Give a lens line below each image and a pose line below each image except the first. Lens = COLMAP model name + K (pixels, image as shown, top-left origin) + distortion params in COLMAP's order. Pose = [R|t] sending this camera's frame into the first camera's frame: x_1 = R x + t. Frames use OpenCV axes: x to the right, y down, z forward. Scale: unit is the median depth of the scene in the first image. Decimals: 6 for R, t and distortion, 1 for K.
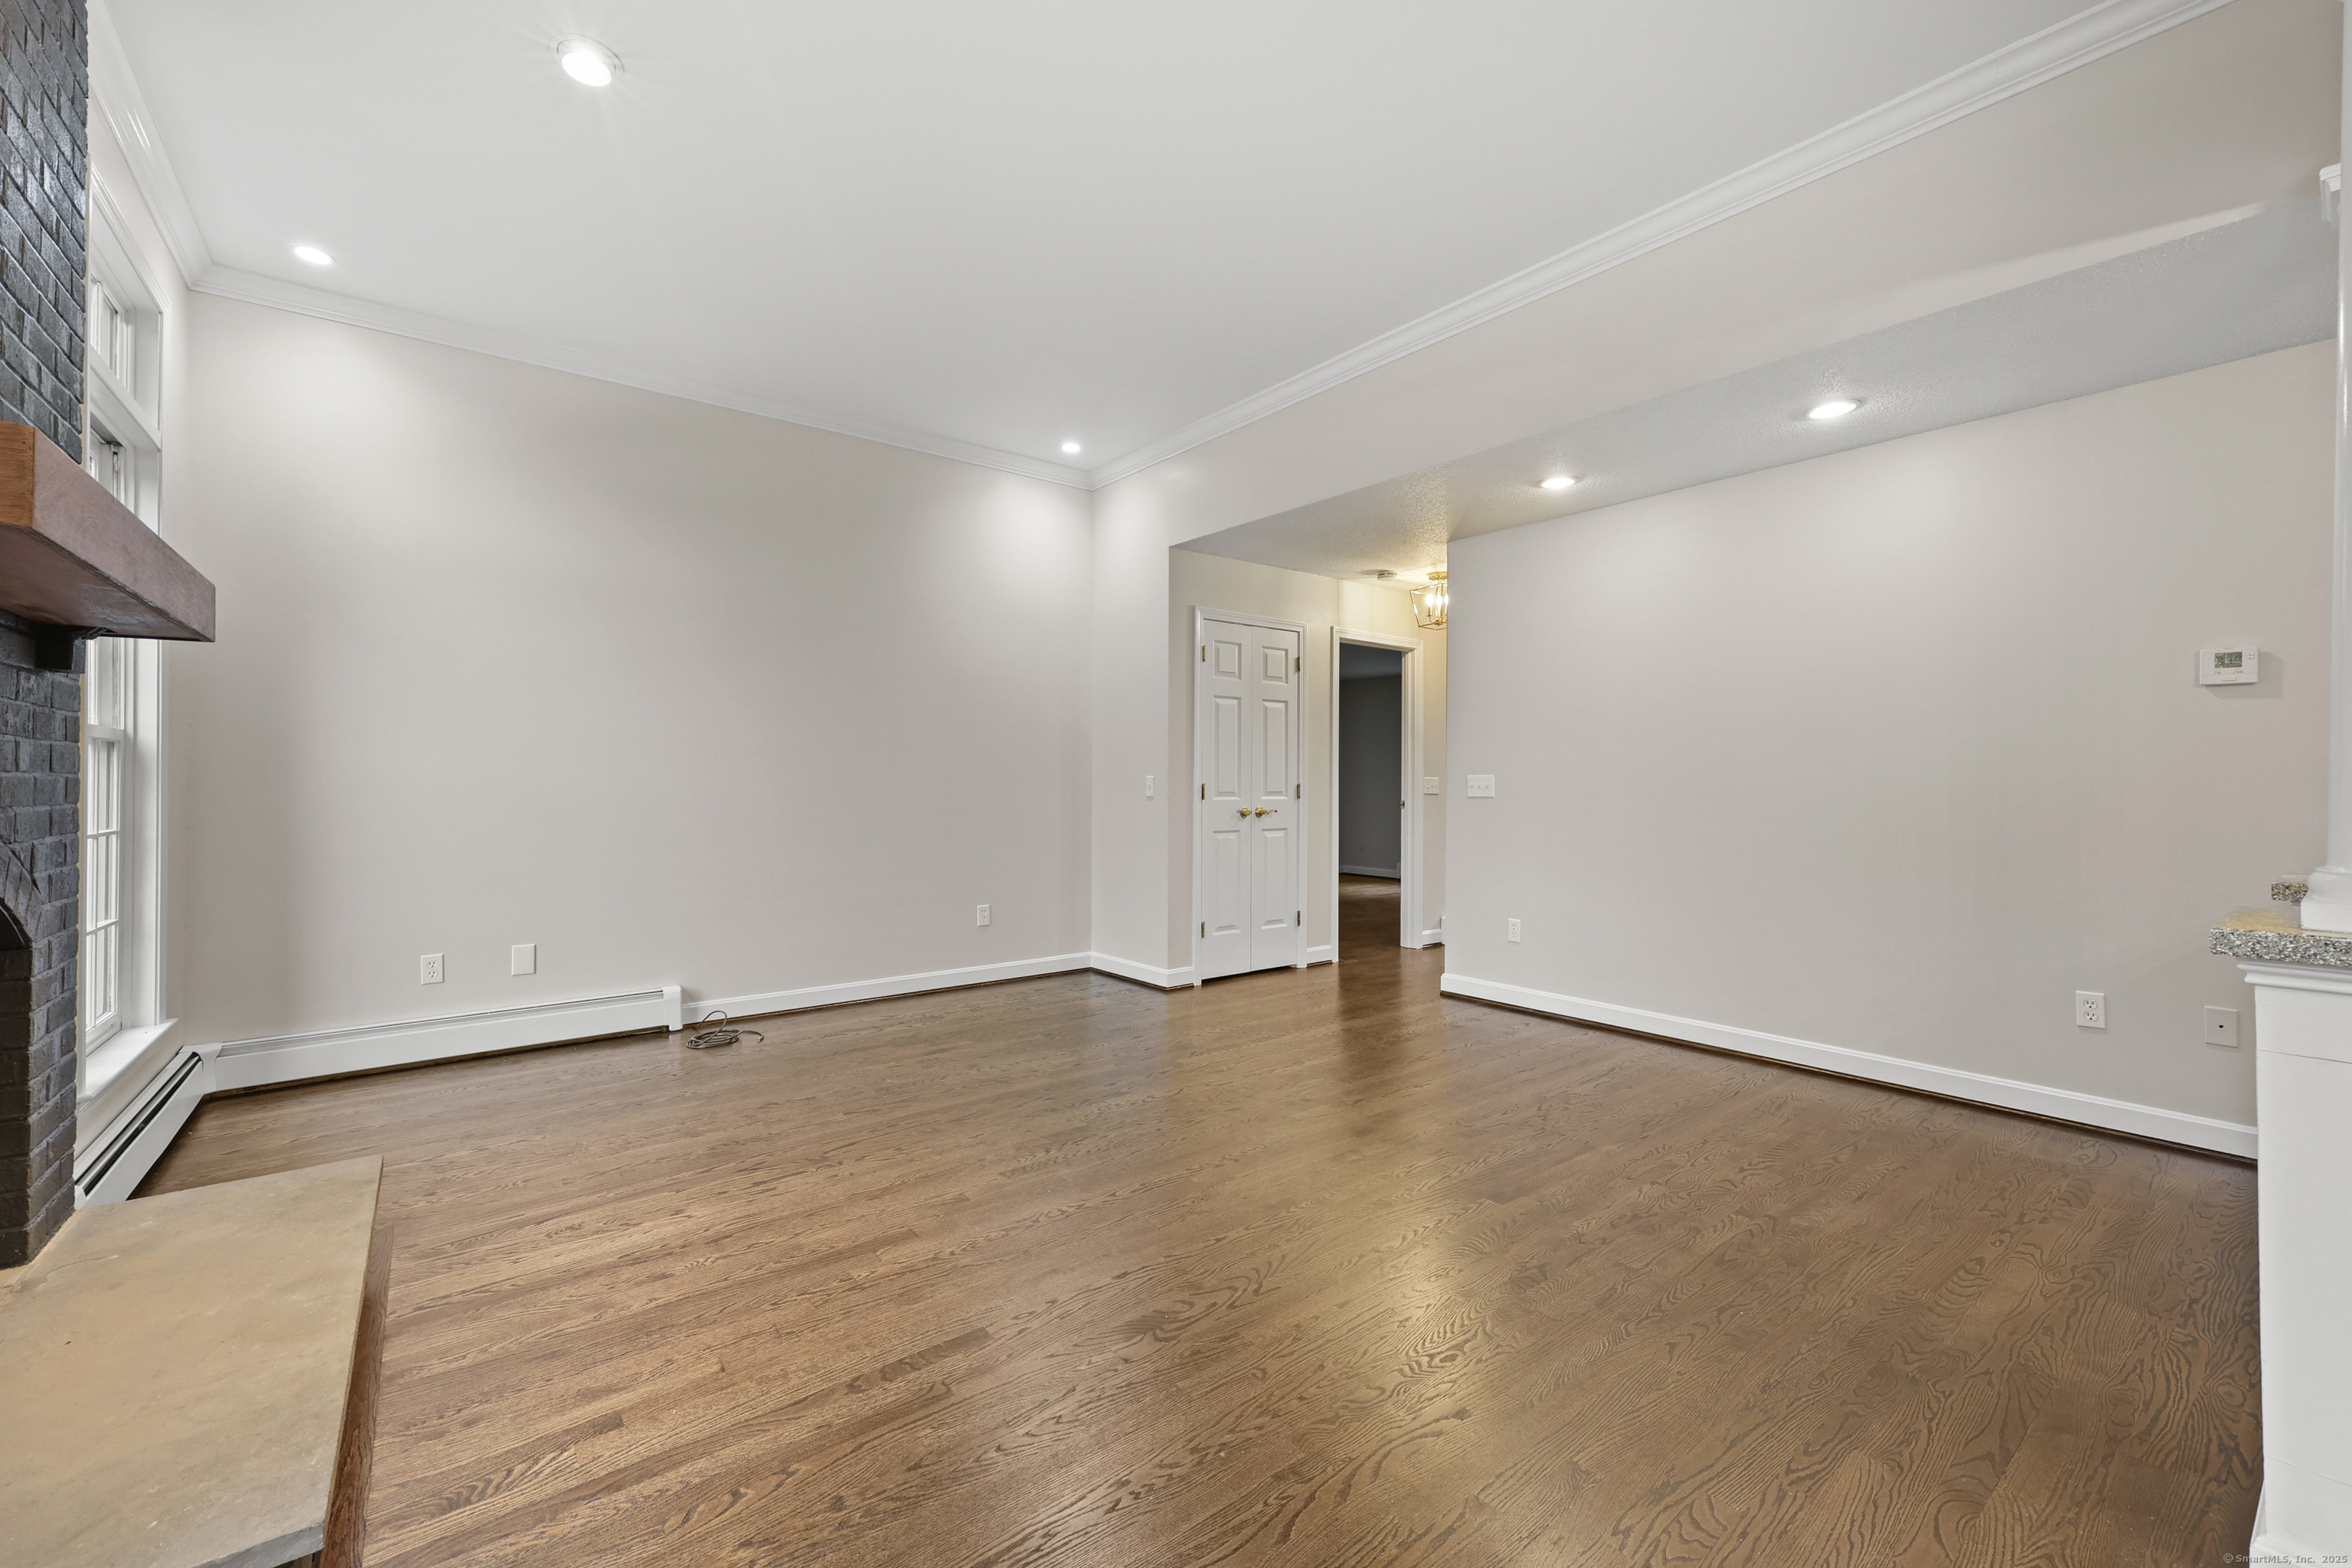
lens RADIAL K [[954.8, 0, 1184.3], [0, 954.8, 784.7], [0, 0, 1]] dist [0.002021, 0.000438]
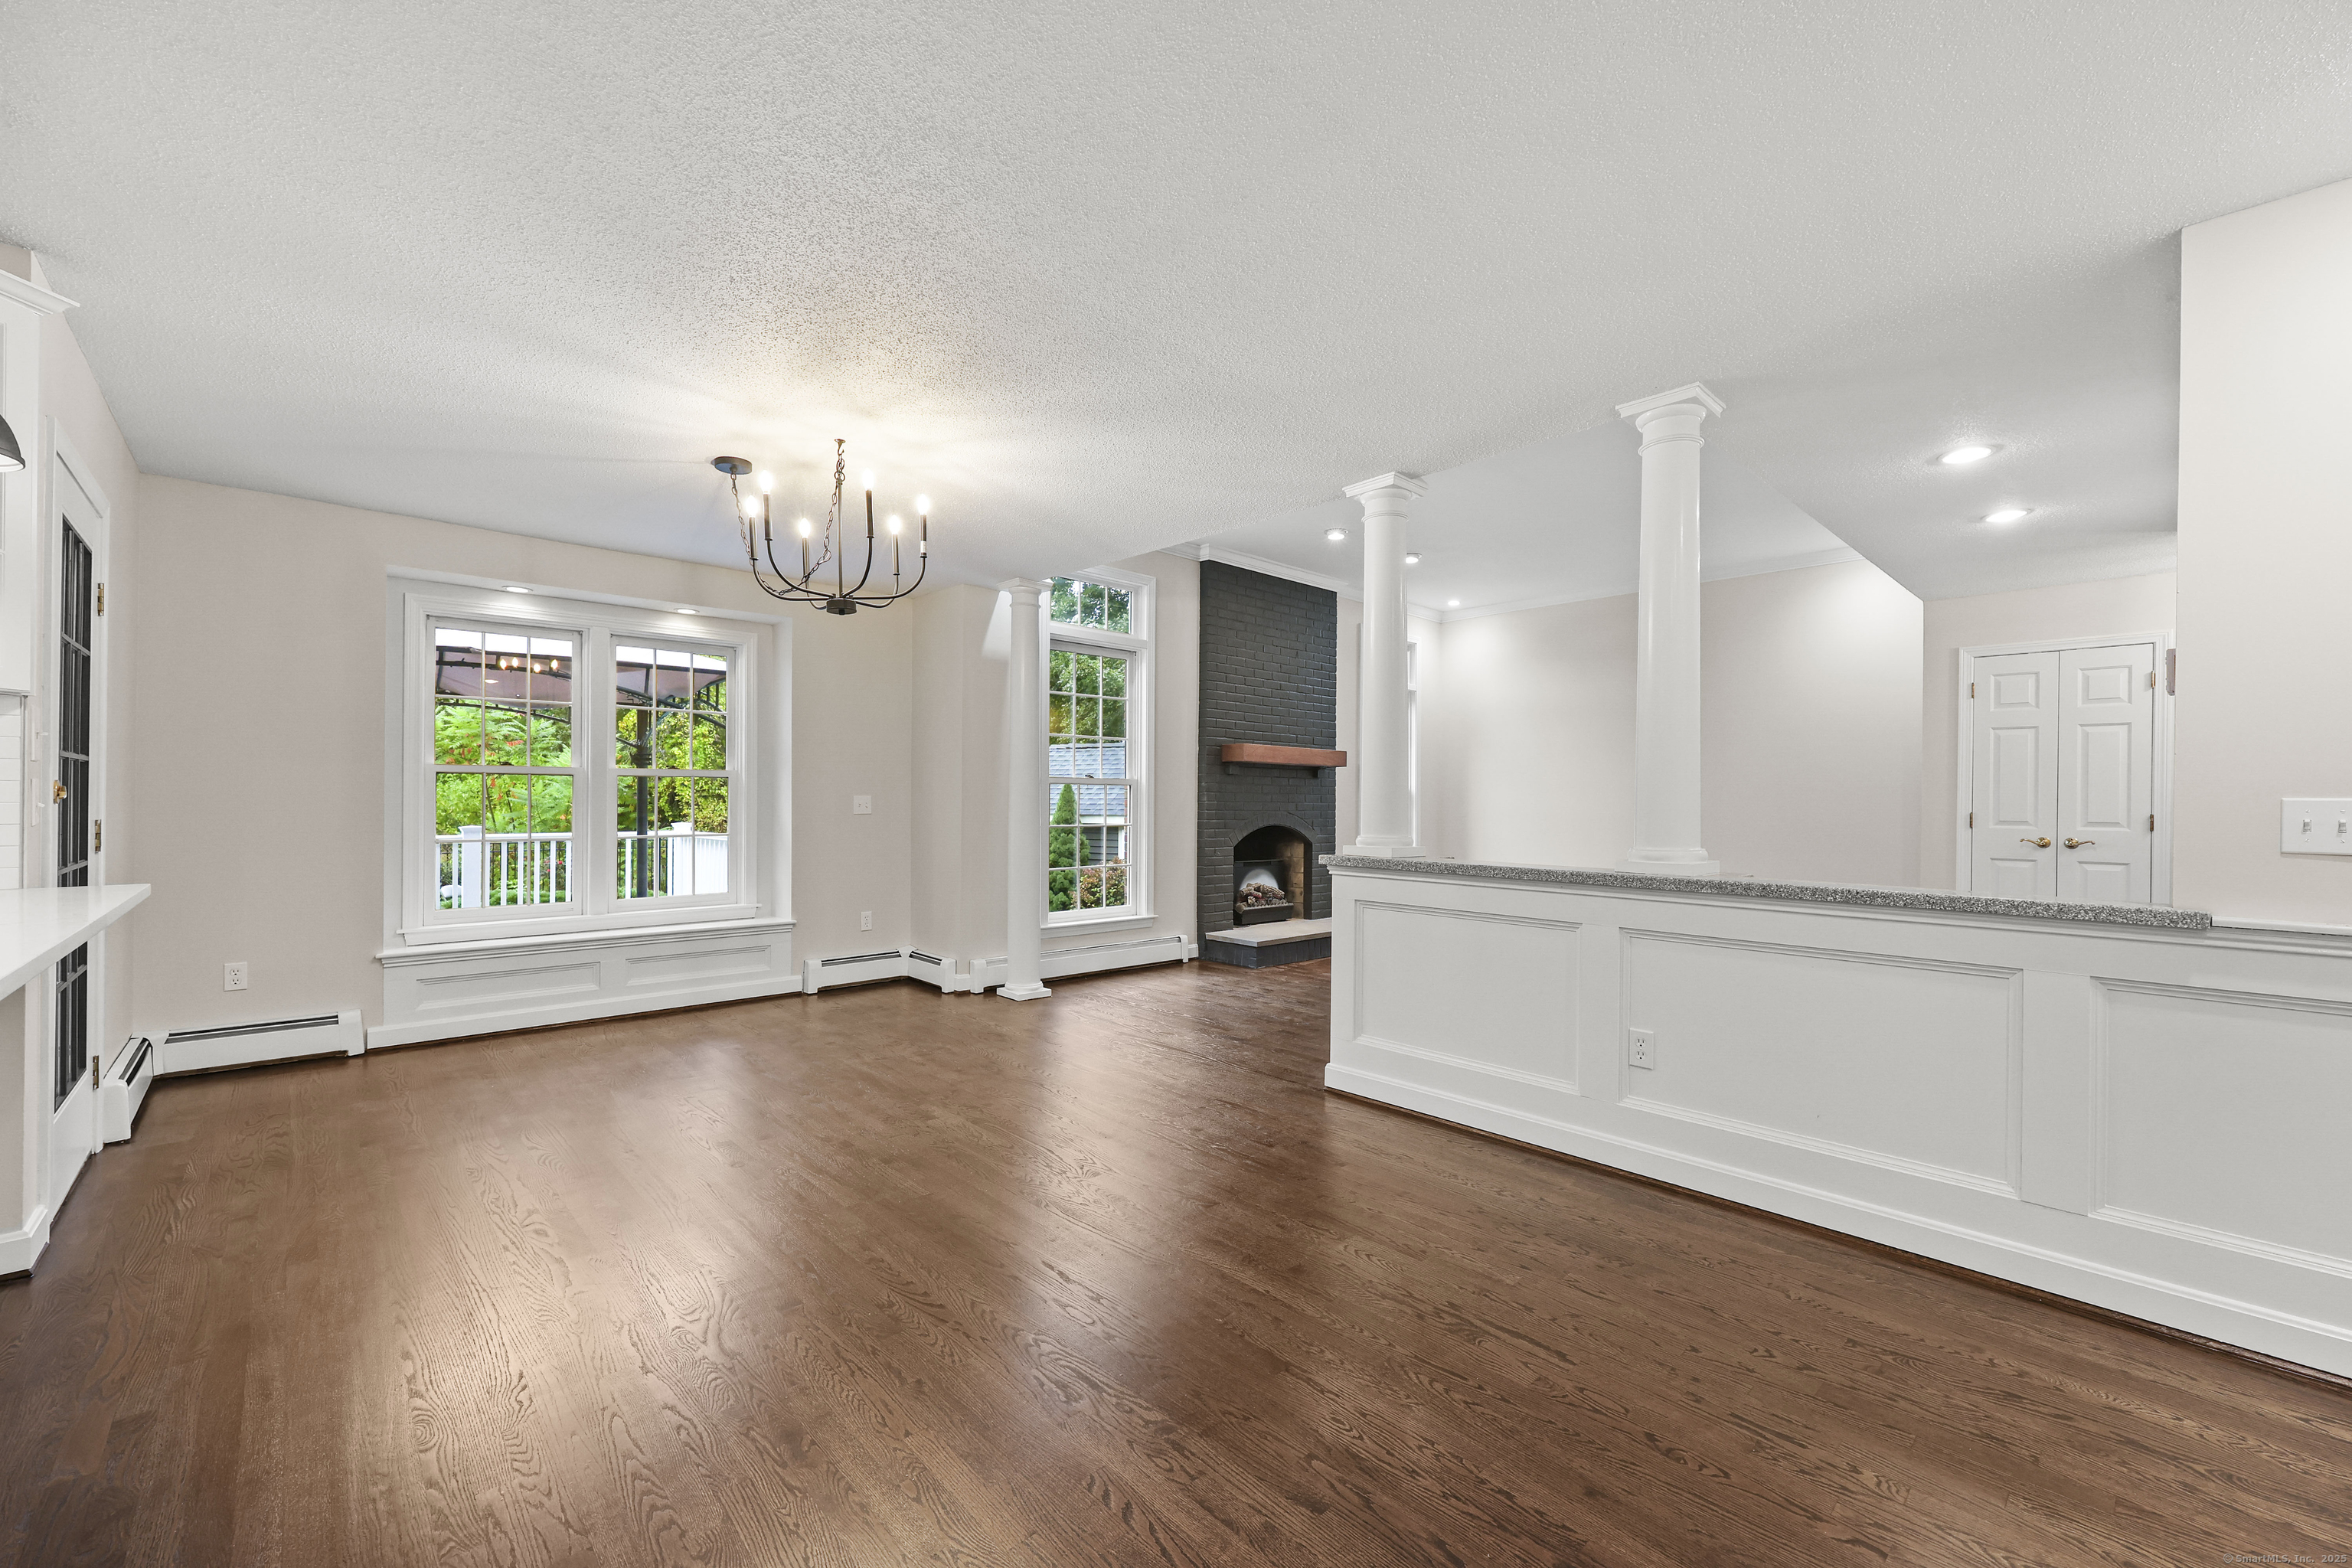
lens RADIAL K [[961.5, 0, 1186.1], [0, 961.5, 801.3], [0, 0, 1]] dist [0.000472, 0.000052]
pose [[0.094057, 0.001770, -0.995565, 1.268689], [-0.012059, 0.999927, 0.000638, -0.004641], [0.995494, 0.011946, 0.094071, 0.030472]]
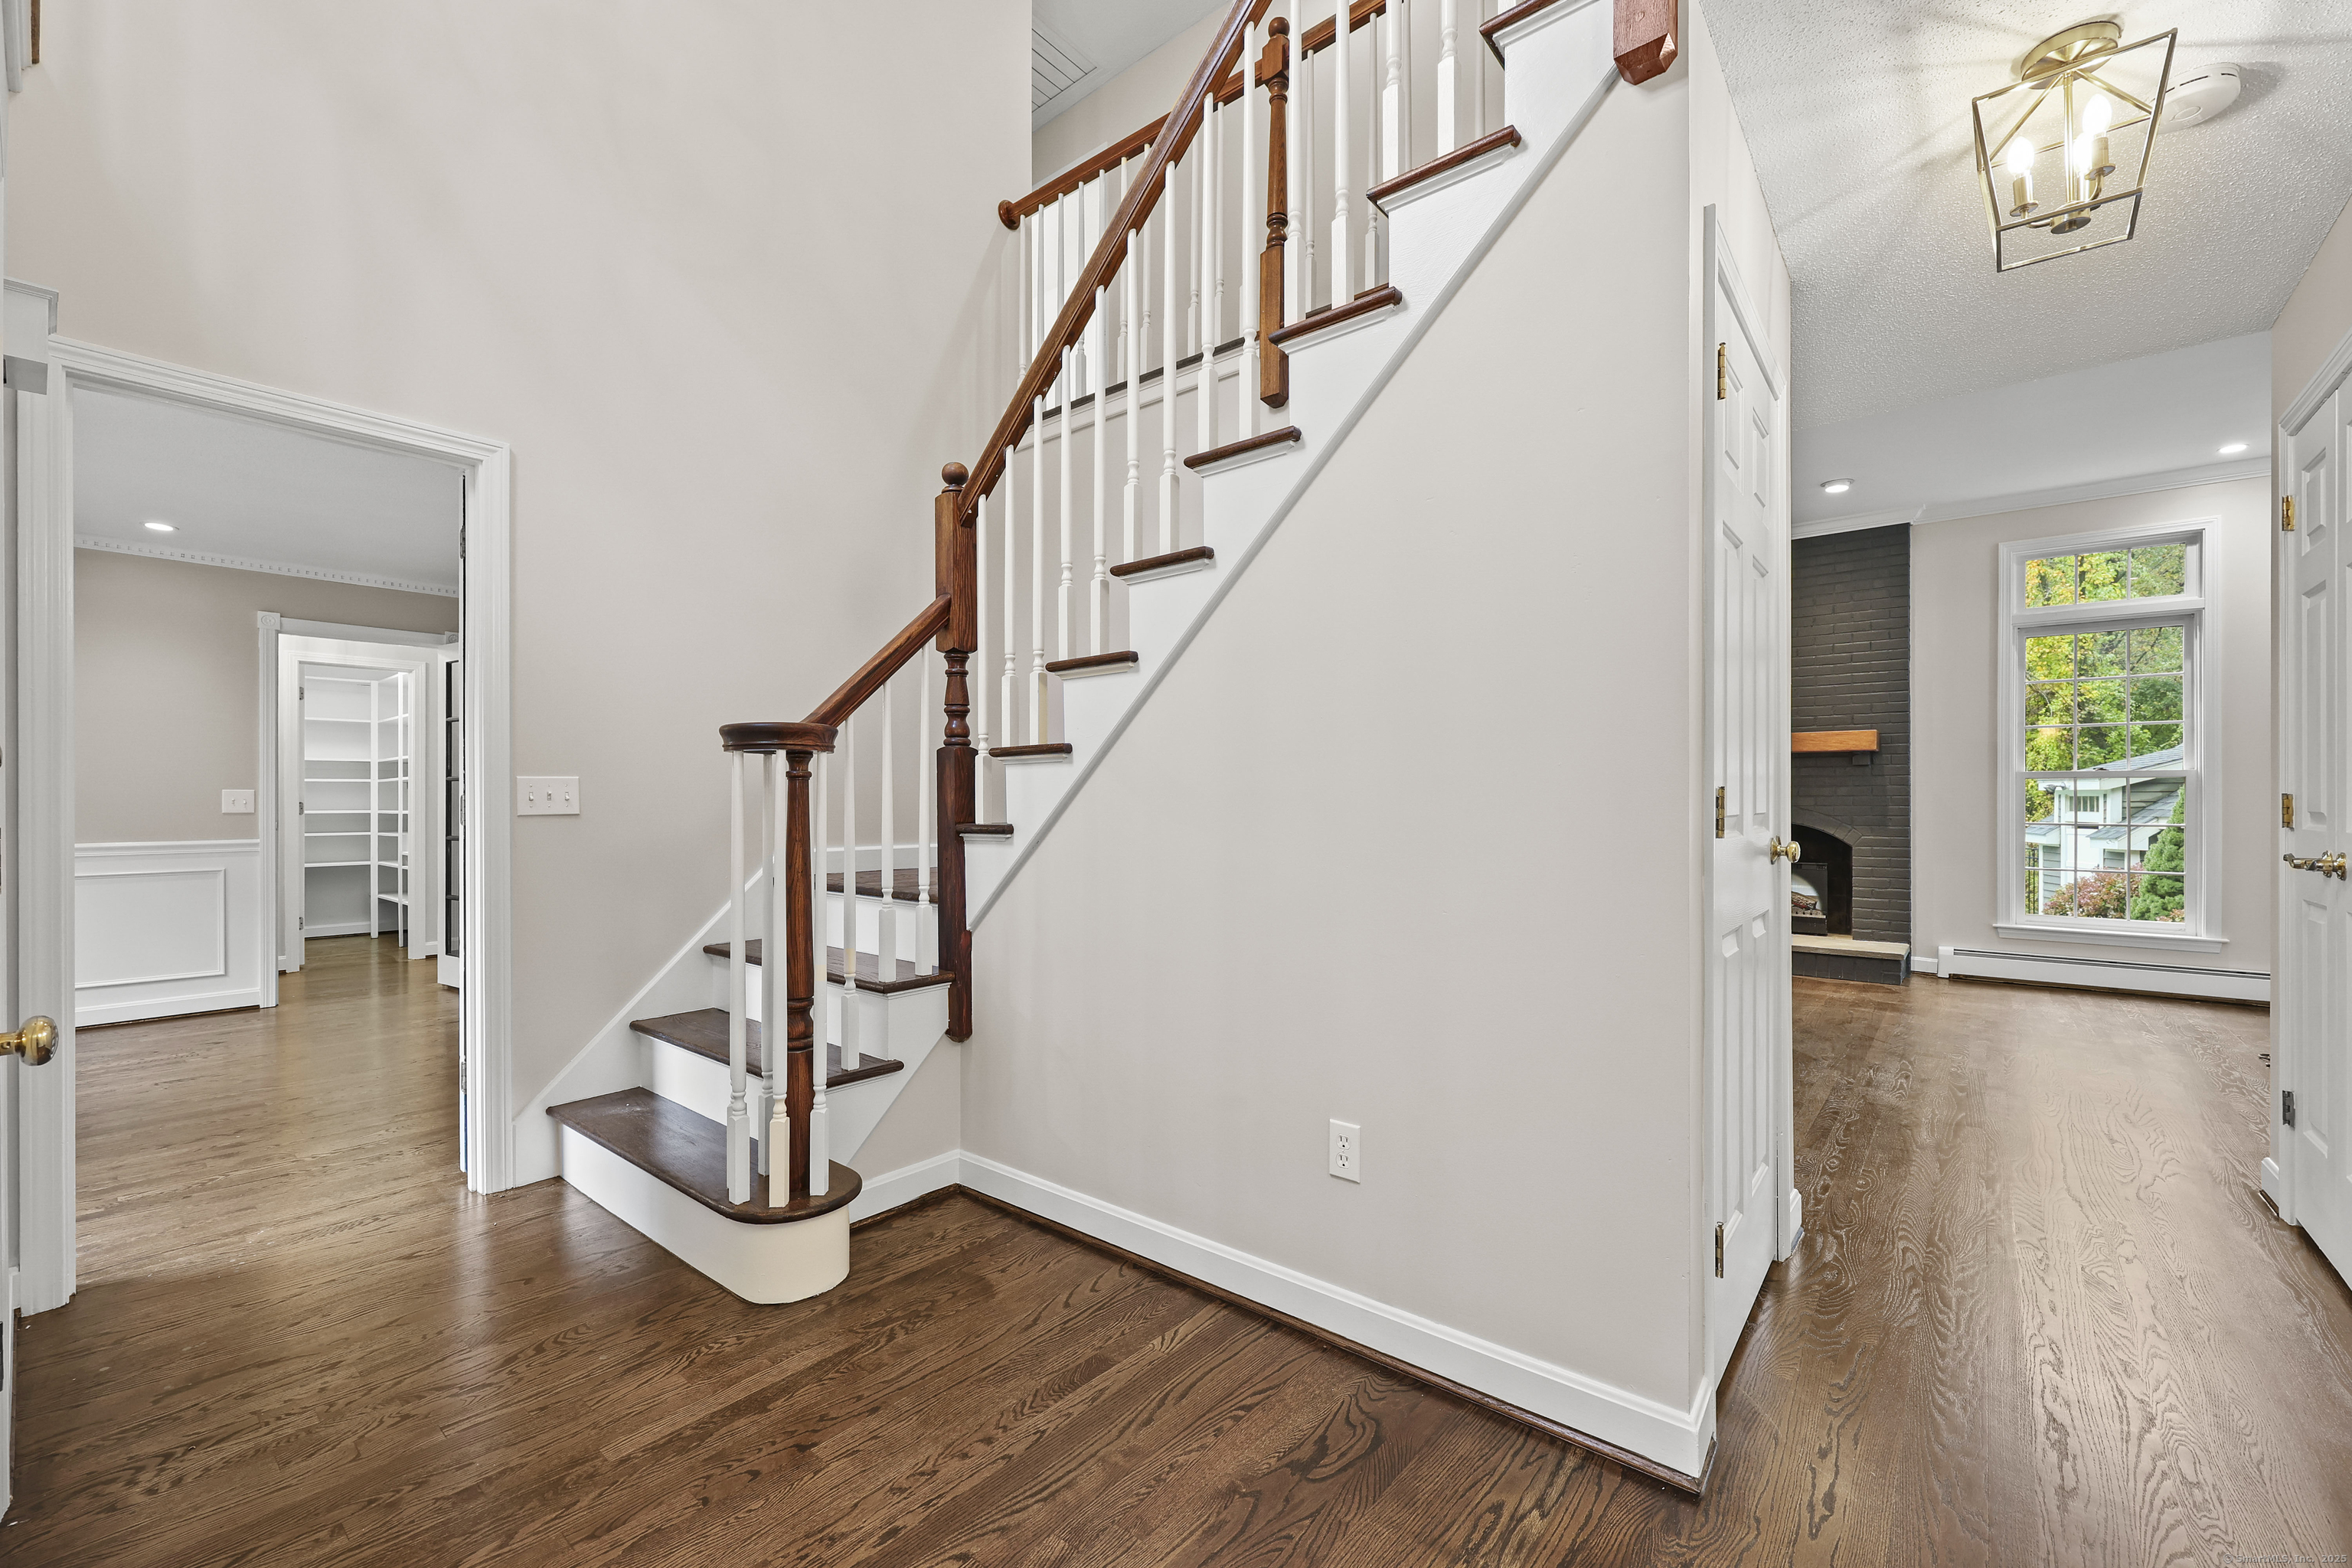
lens RADIAL K [[960.4, 0, 1190.3], [0, 960.4, 795.0], [0, 0, 1]] dist [0.000600, -0.000058]
pose [[-0.977815, -0.001951, -0.209460, 0.790414], [-0.001741, 0.999998, -0.001190, -0.001911], [0.209462, -0.000799, -0.977816, 1.679416]]
